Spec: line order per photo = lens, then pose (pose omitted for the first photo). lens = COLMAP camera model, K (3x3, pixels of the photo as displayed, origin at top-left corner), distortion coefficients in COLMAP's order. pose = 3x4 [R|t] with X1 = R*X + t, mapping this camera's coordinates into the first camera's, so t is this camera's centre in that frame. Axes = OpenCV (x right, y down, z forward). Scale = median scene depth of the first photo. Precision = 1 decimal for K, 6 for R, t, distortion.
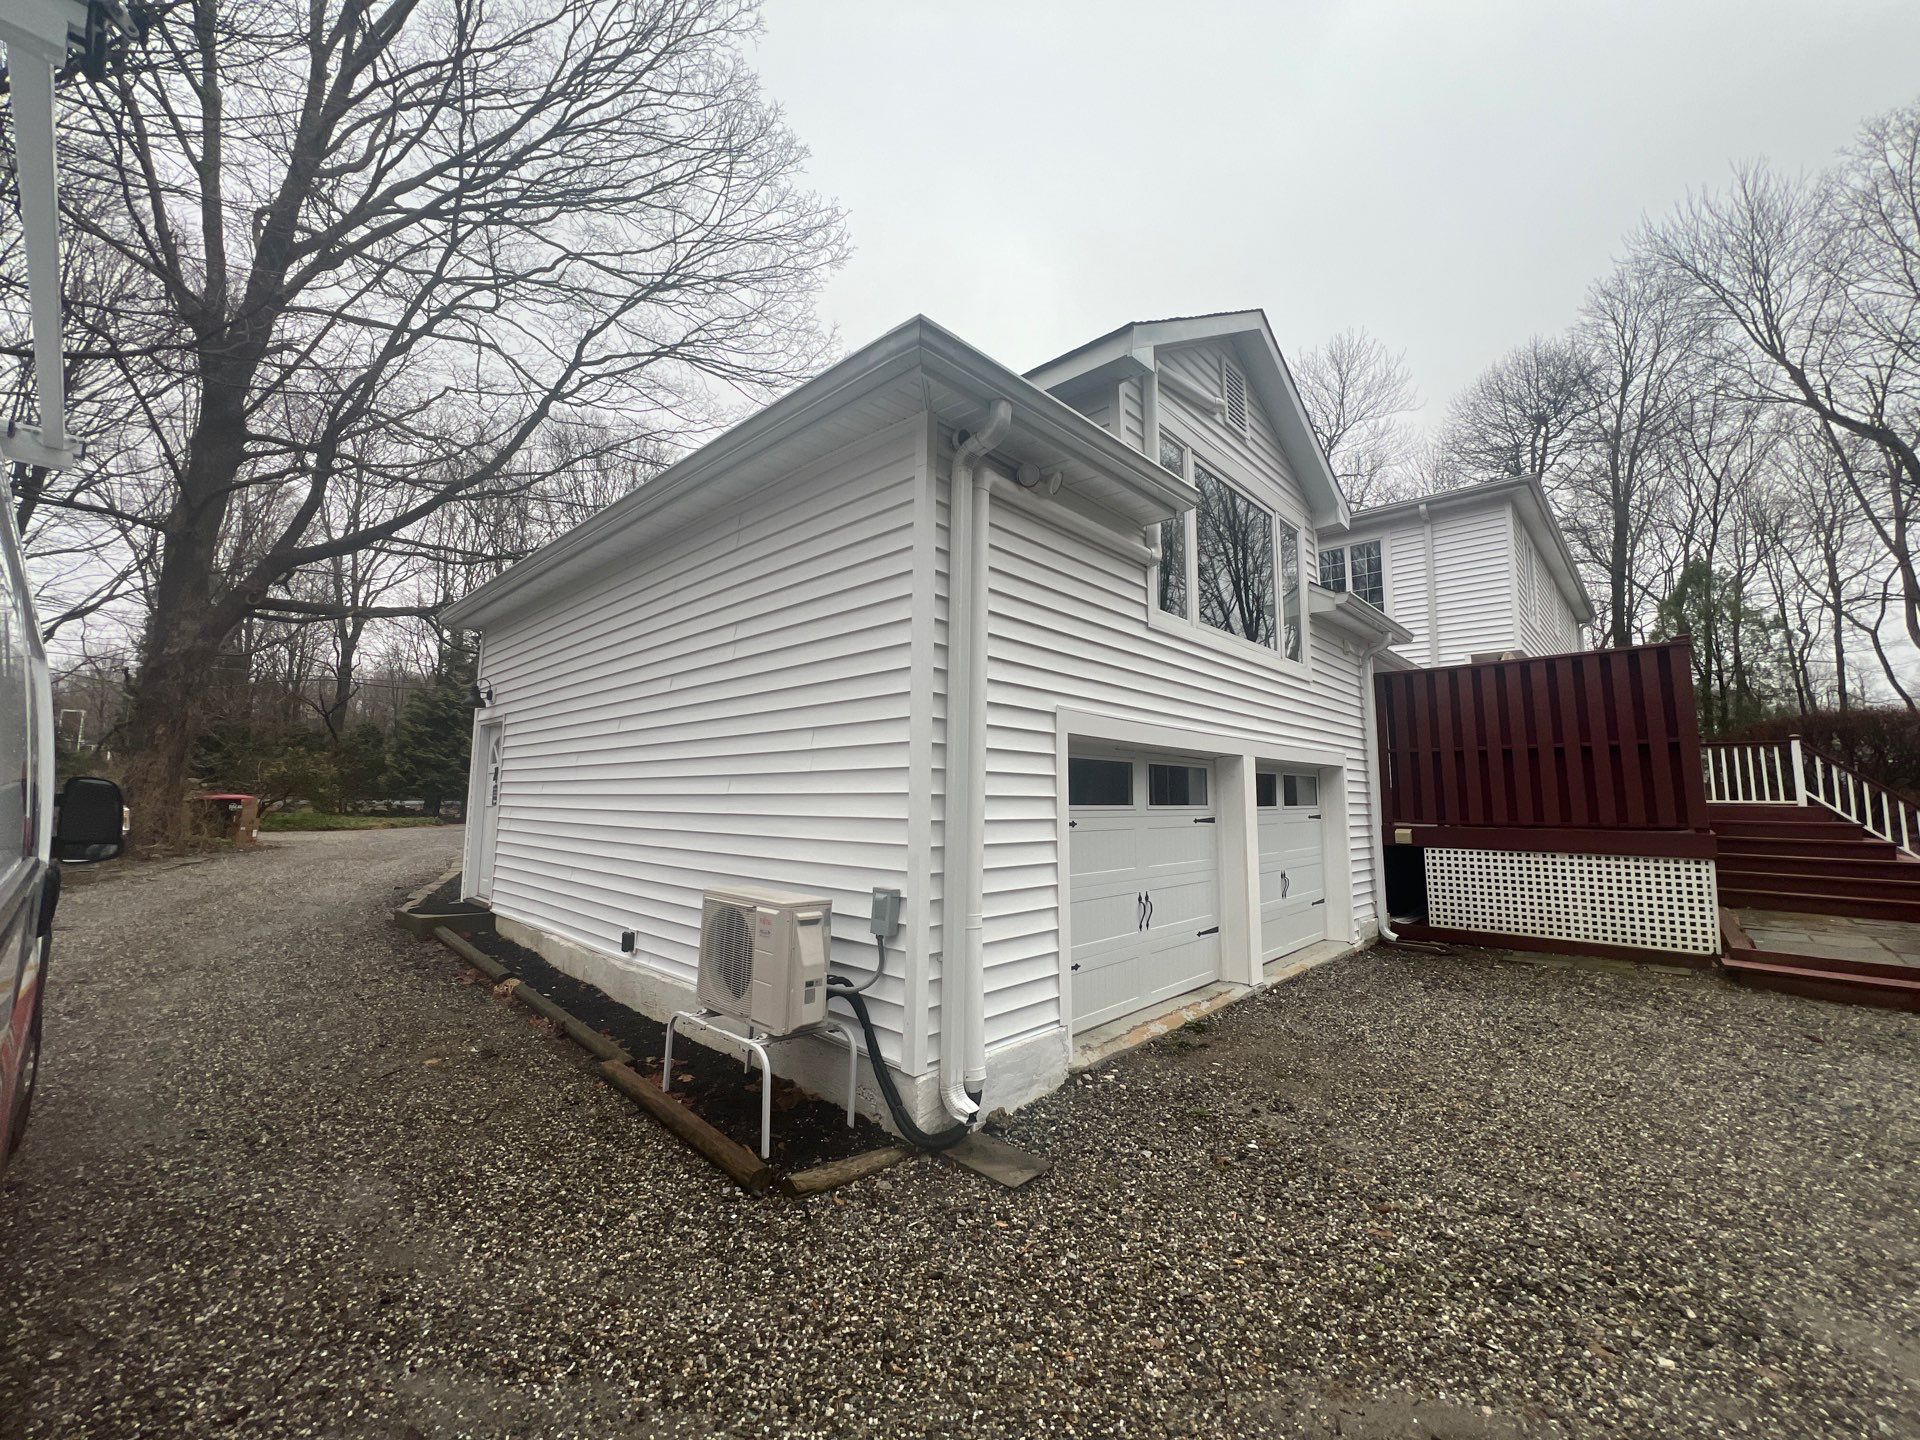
lens RADIAL K [[755.6, 0, 957.5], [0, 755.6, 709.5], [0, 0, 1]] dist [0.000720, -0.001324]
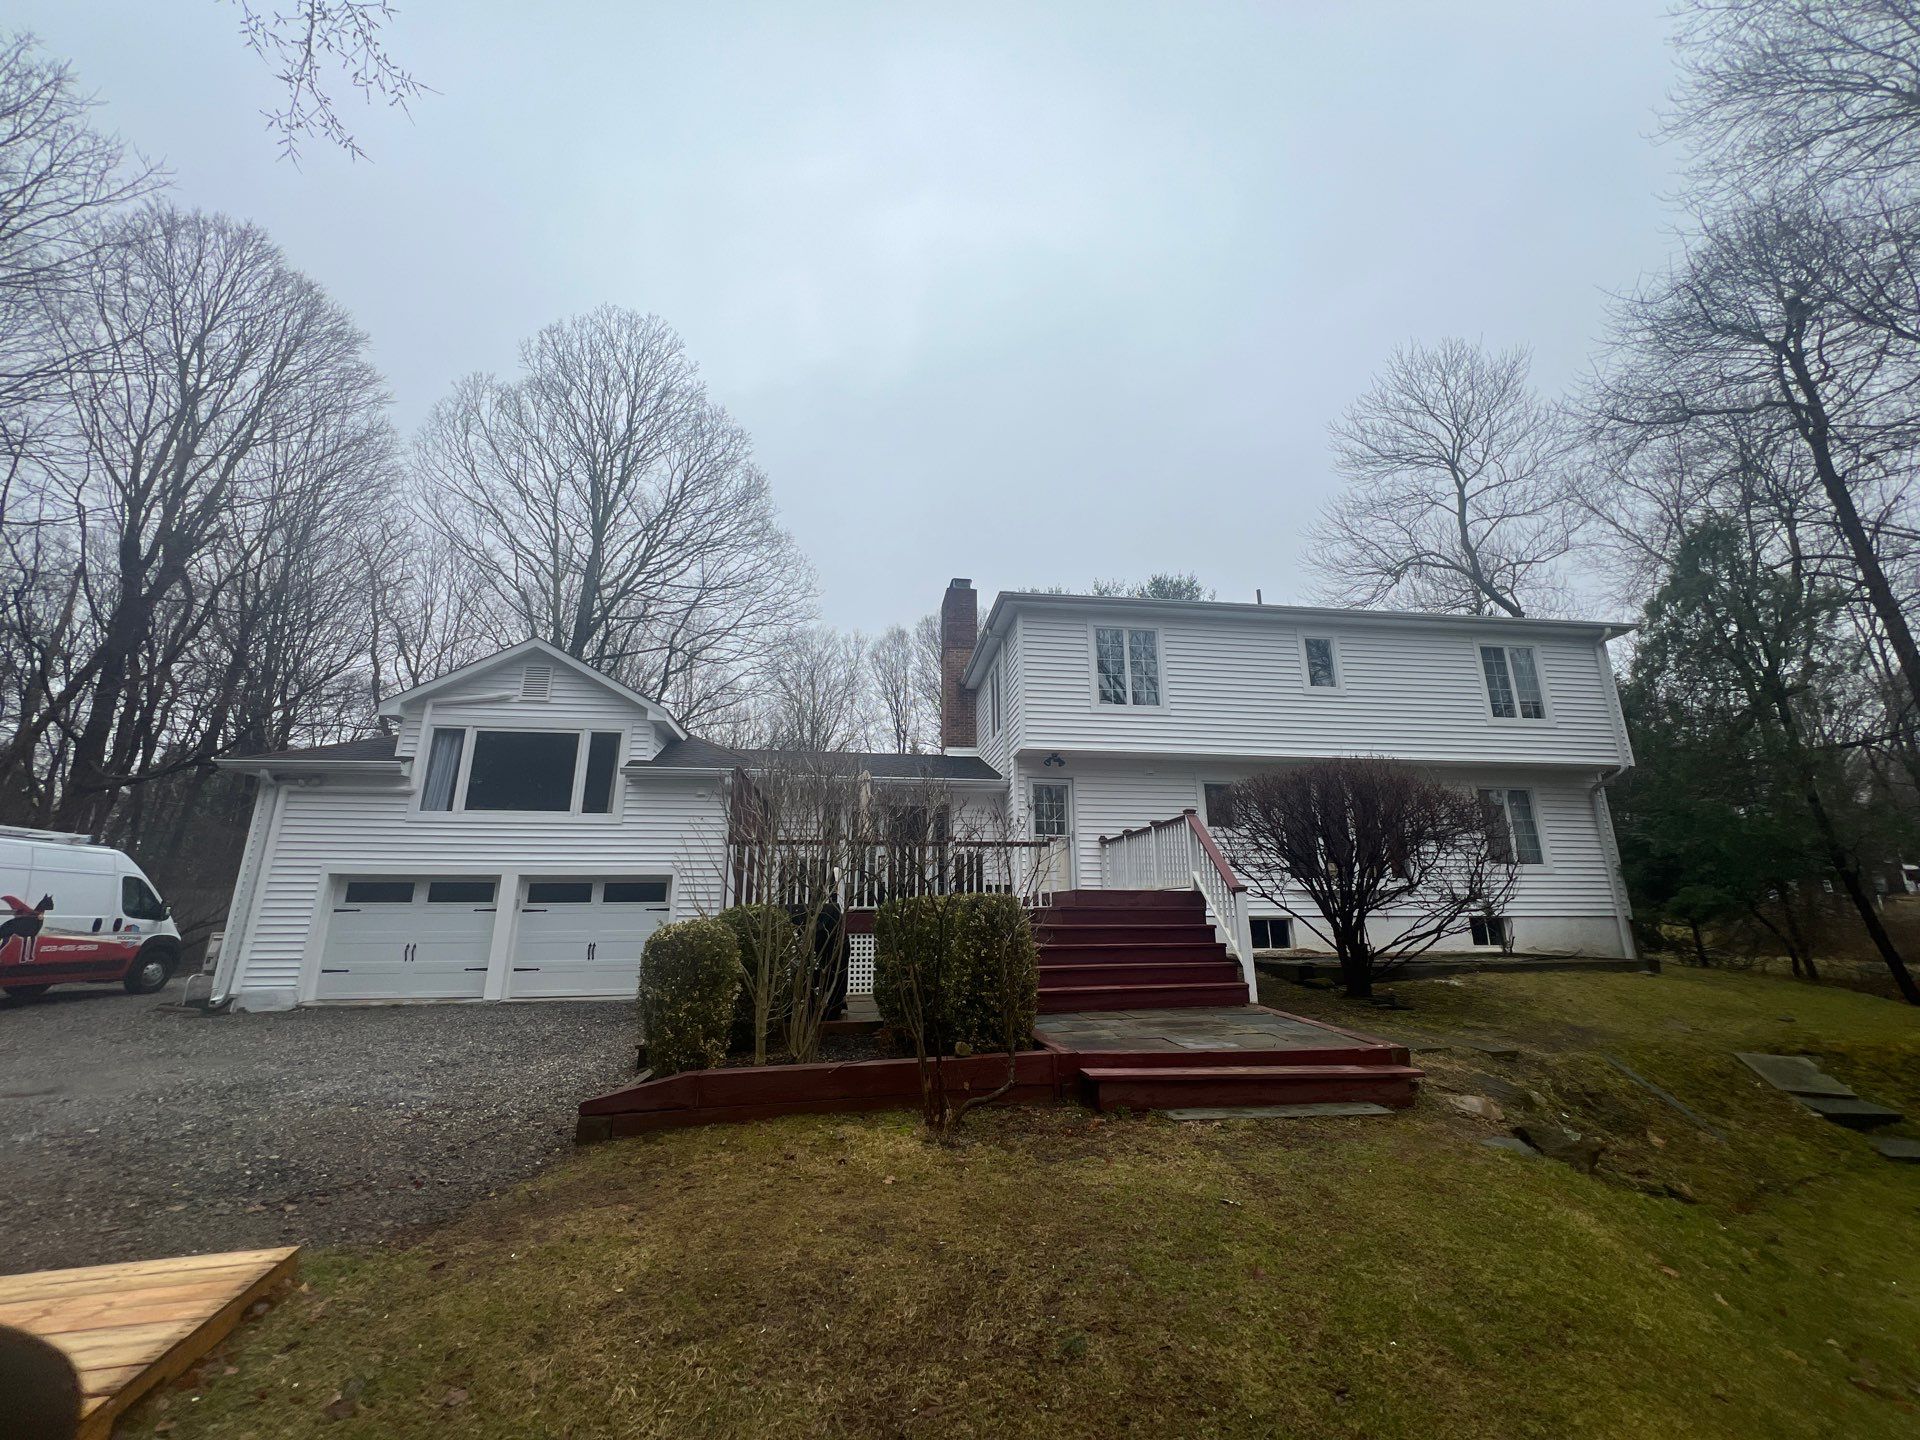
lens RADIAL K [[755.6, 0, 963.4], [0, 755.6, 720.9], [0, 0, 1]] dist [0.000720, -0.001324]
pose [[0.775160, -0.170901, -0.608211, 2.822918], [0.085929, 0.982291, -0.166498, 0.108955], [0.625894, 0.076800, 0.776118, 0.256762]]
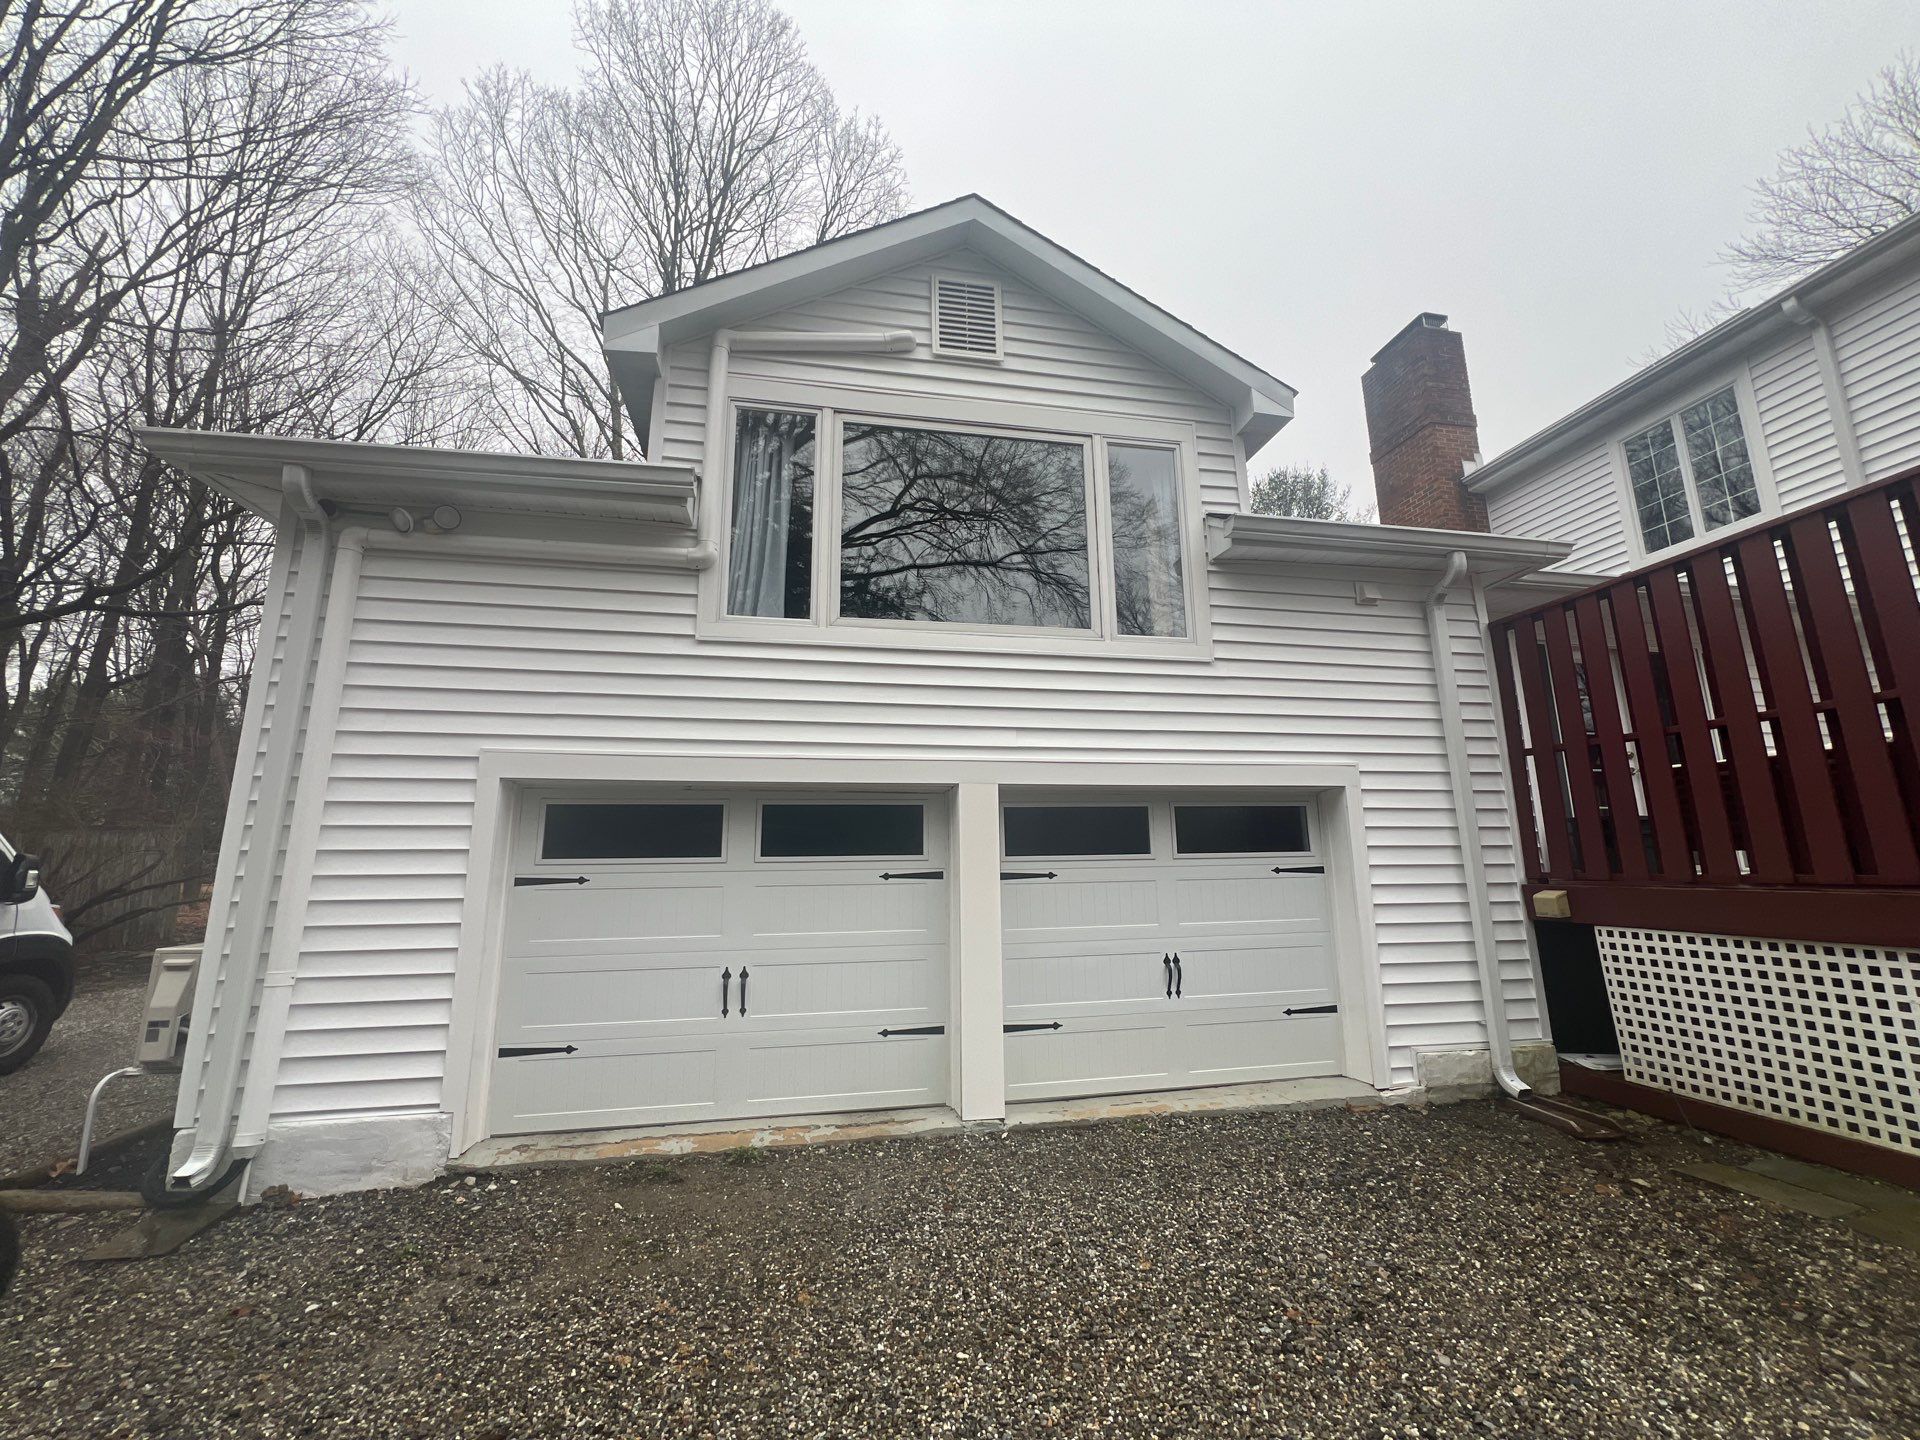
lens RADIAL K [[755.6, 0, 959.8], [0, 755.6, 712.4], [0, 0, 1]] dist [0.000720, -0.001324]
pose [[0.810455, -0.131161, -0.570928, 0.905314], [0.087781, 0.990799, -0.103010, 0.076844], [0.579186, 0.033368, 0.814512, 0.469755]]
